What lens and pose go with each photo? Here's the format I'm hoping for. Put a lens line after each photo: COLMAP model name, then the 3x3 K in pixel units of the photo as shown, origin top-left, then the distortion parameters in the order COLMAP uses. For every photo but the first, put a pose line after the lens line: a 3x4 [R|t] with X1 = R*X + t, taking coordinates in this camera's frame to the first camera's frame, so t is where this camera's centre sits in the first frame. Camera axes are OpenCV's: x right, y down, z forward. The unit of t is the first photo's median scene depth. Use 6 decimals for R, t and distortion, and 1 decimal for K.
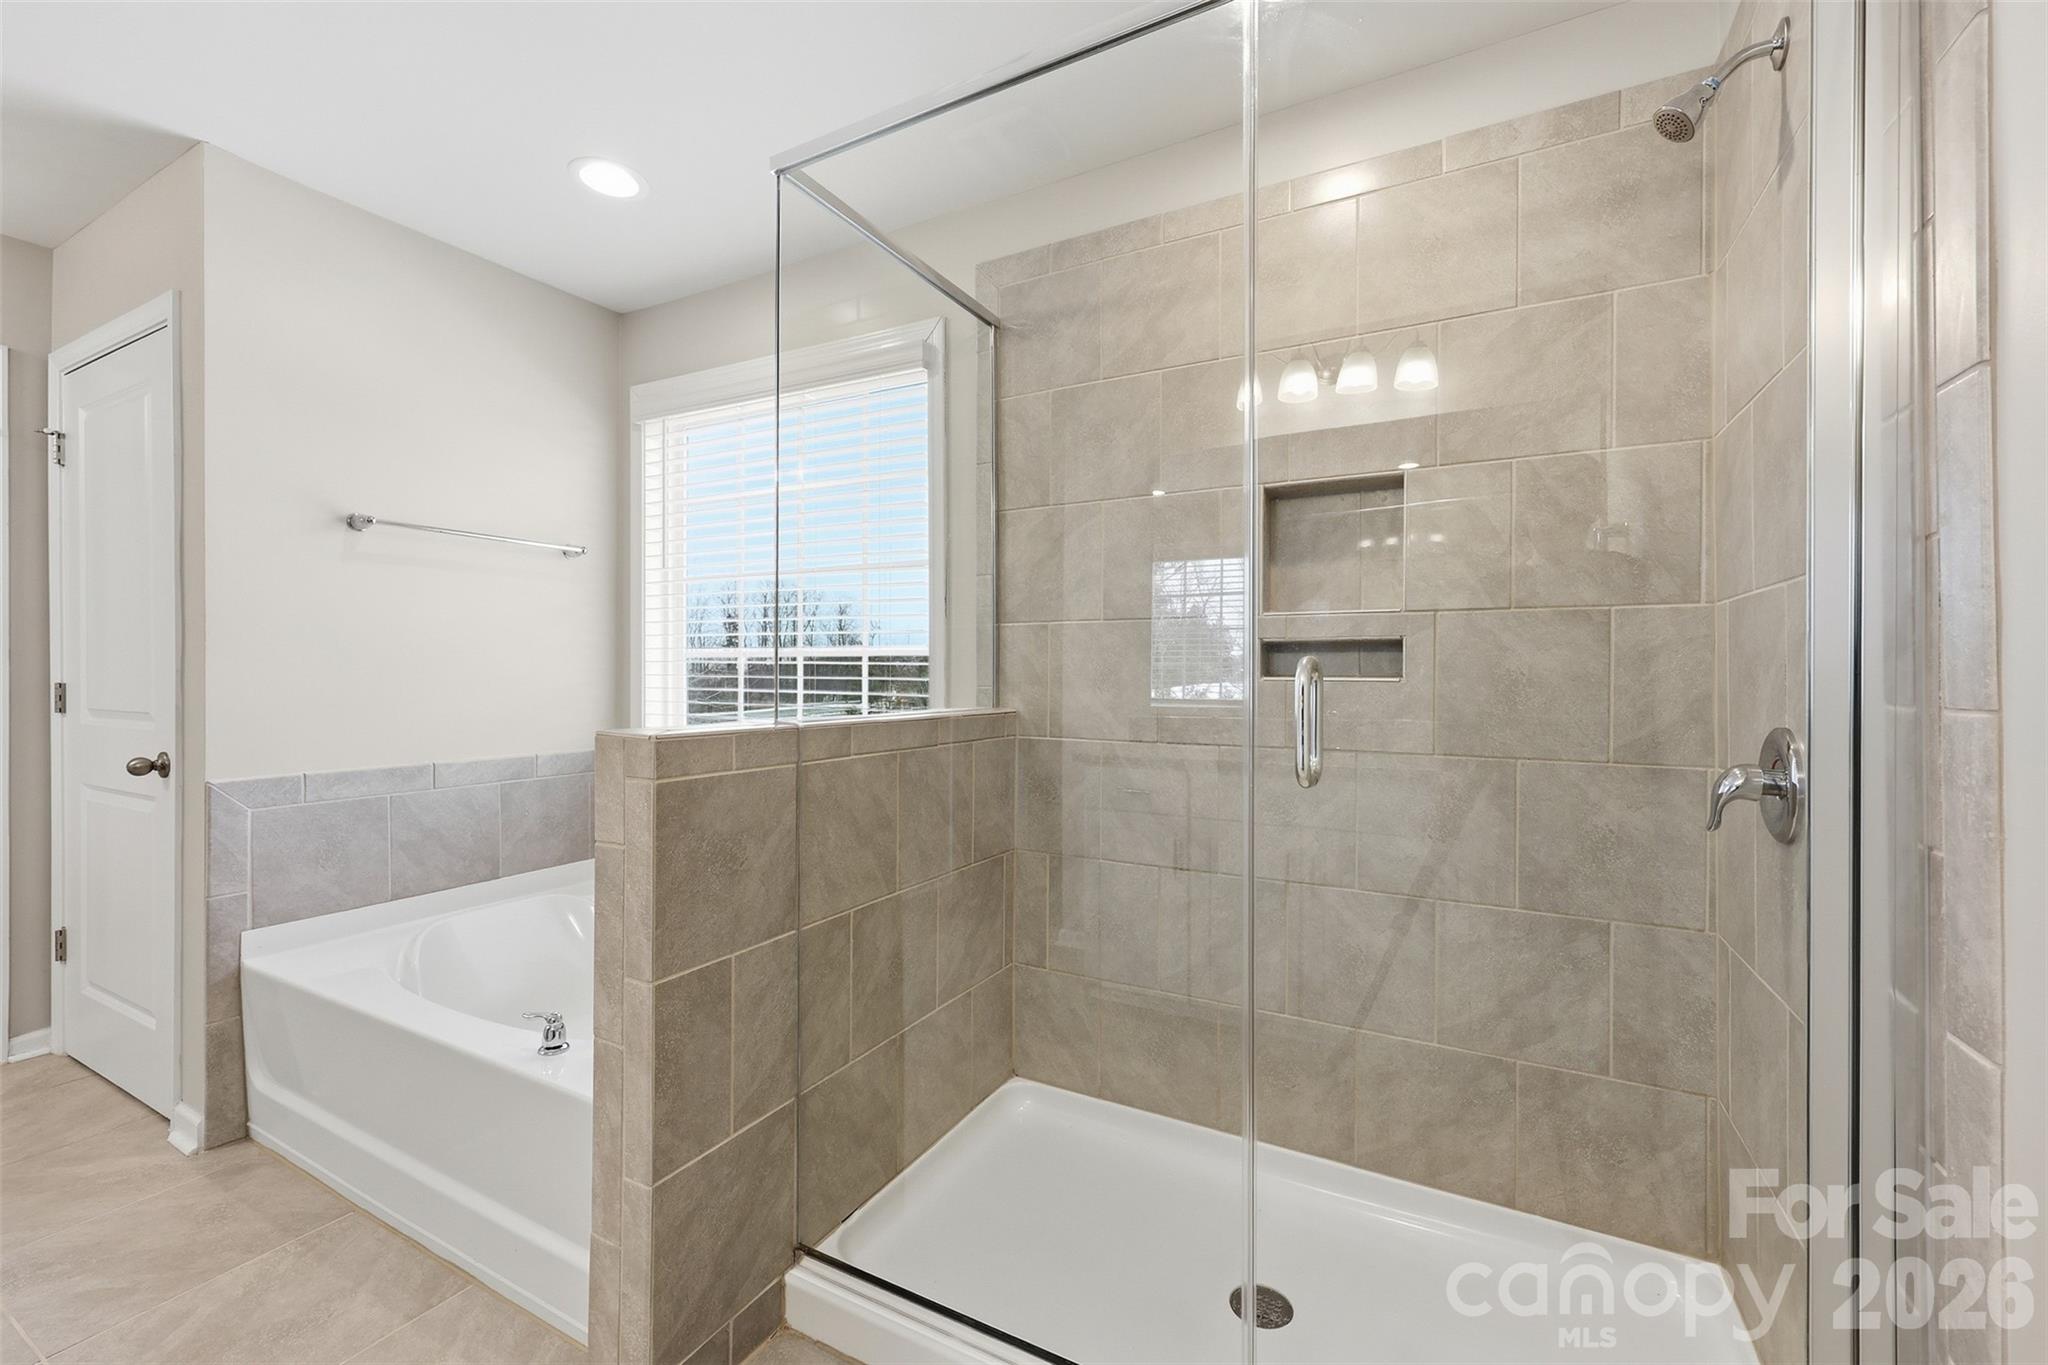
lens RADIAL K [[857.4, 0, 1024.0], [0, 857.4, 682.5], [0, 0, 1]] dist [0.002204, 0.000090]
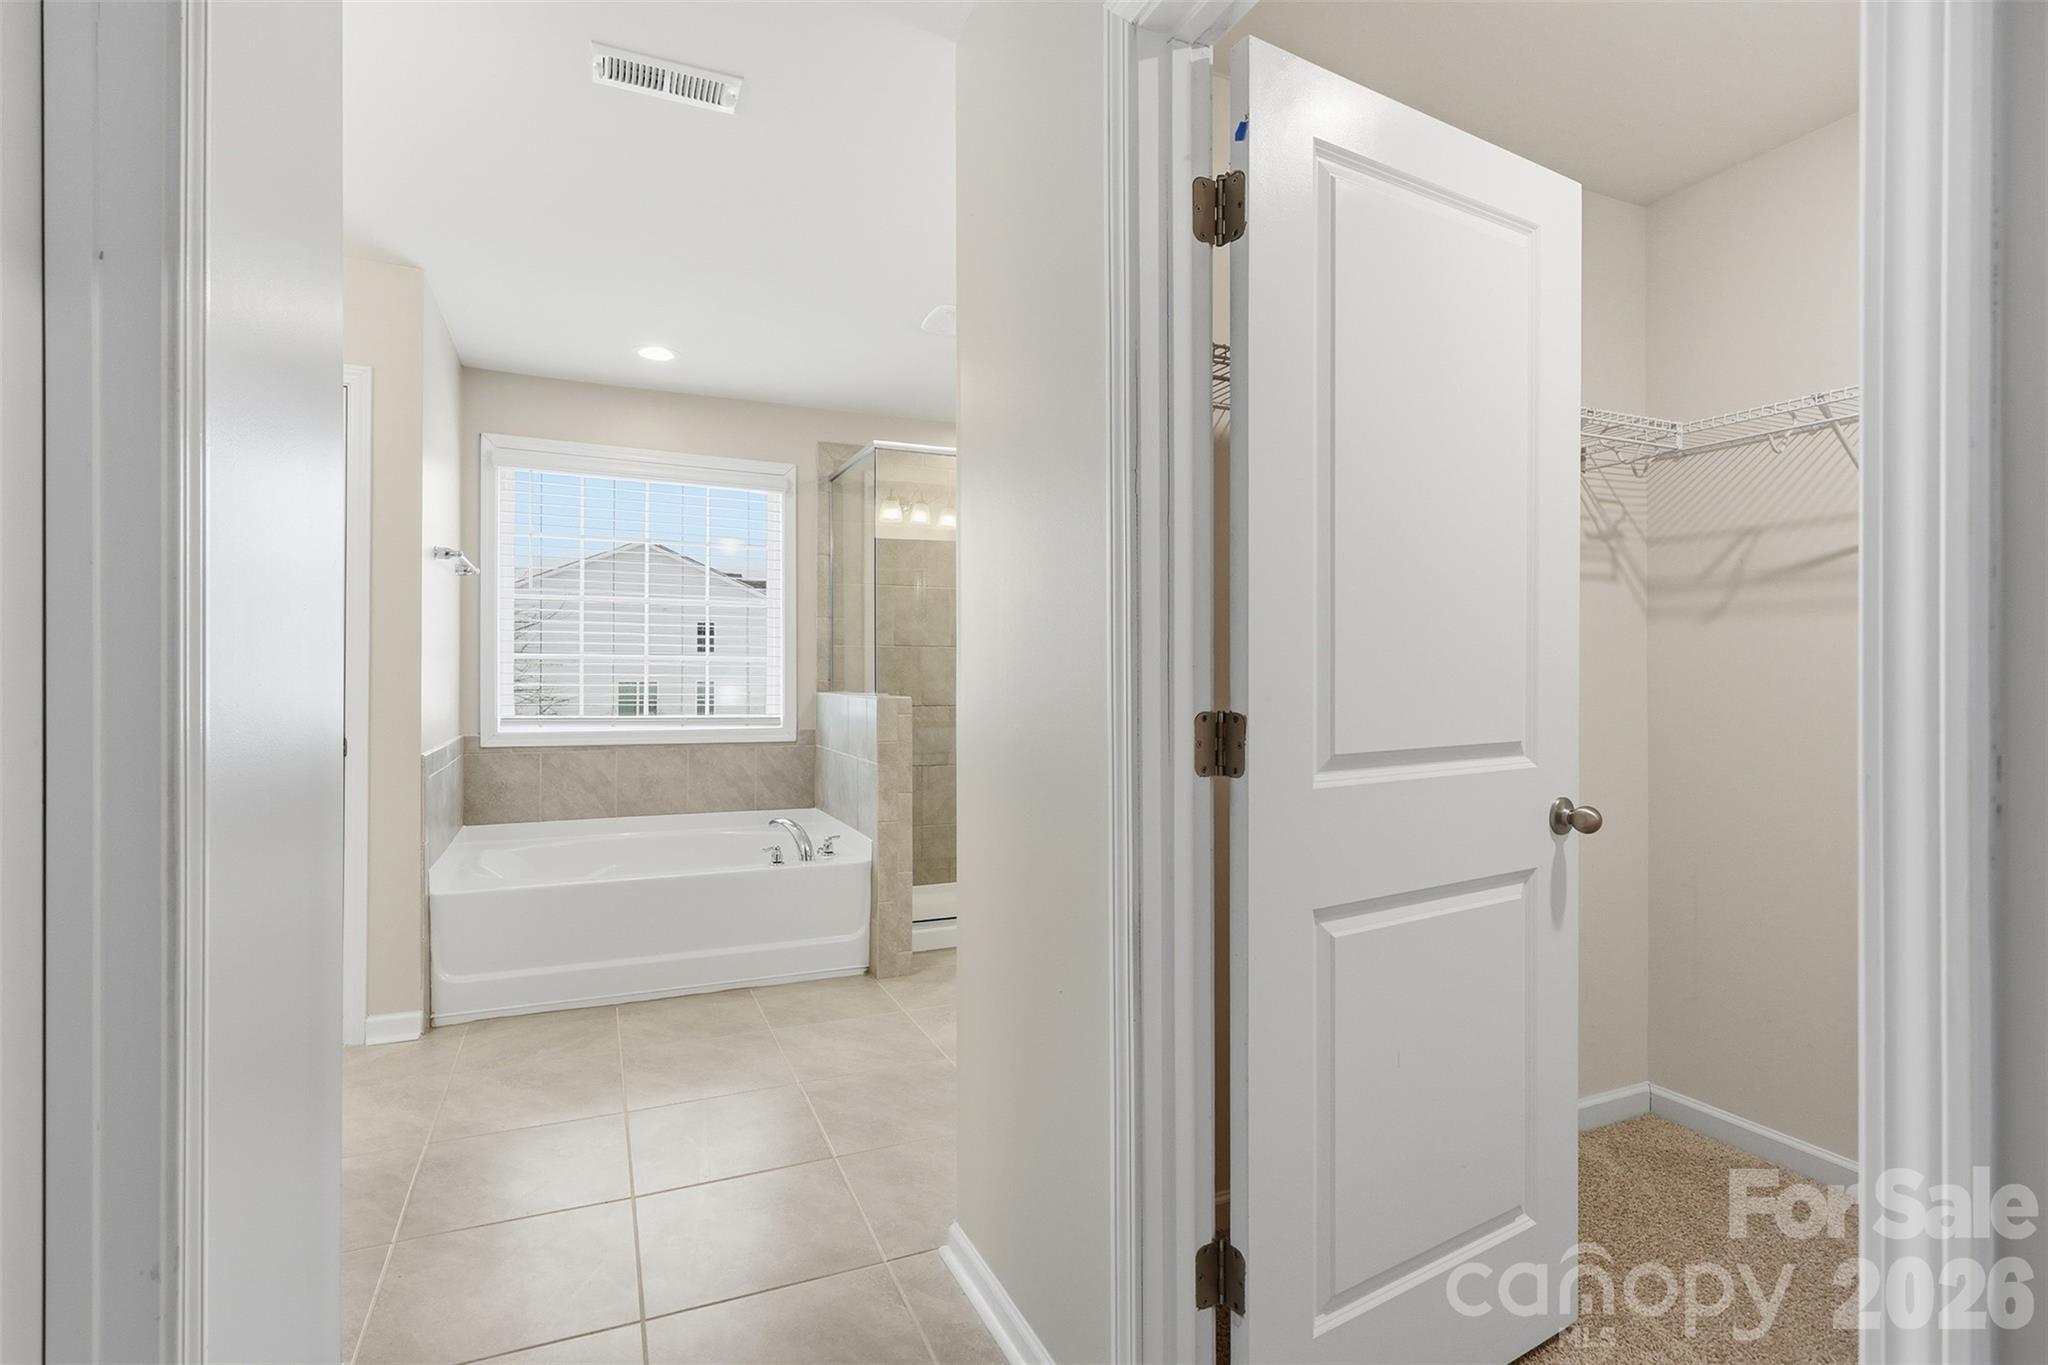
lens RADIAL K [[970.1, 0, 1025.4], [0, 970.1, 670.0], [0, 0, 1]] dist [0.001248, 0.000211]
pose [[0.602718, 0.007563, 0.797918, -1.371152], [0.005033, 0.999899, -0.013279, 0.014375], [-0.797938, 0.012020, 0.602619, -0.545383]]
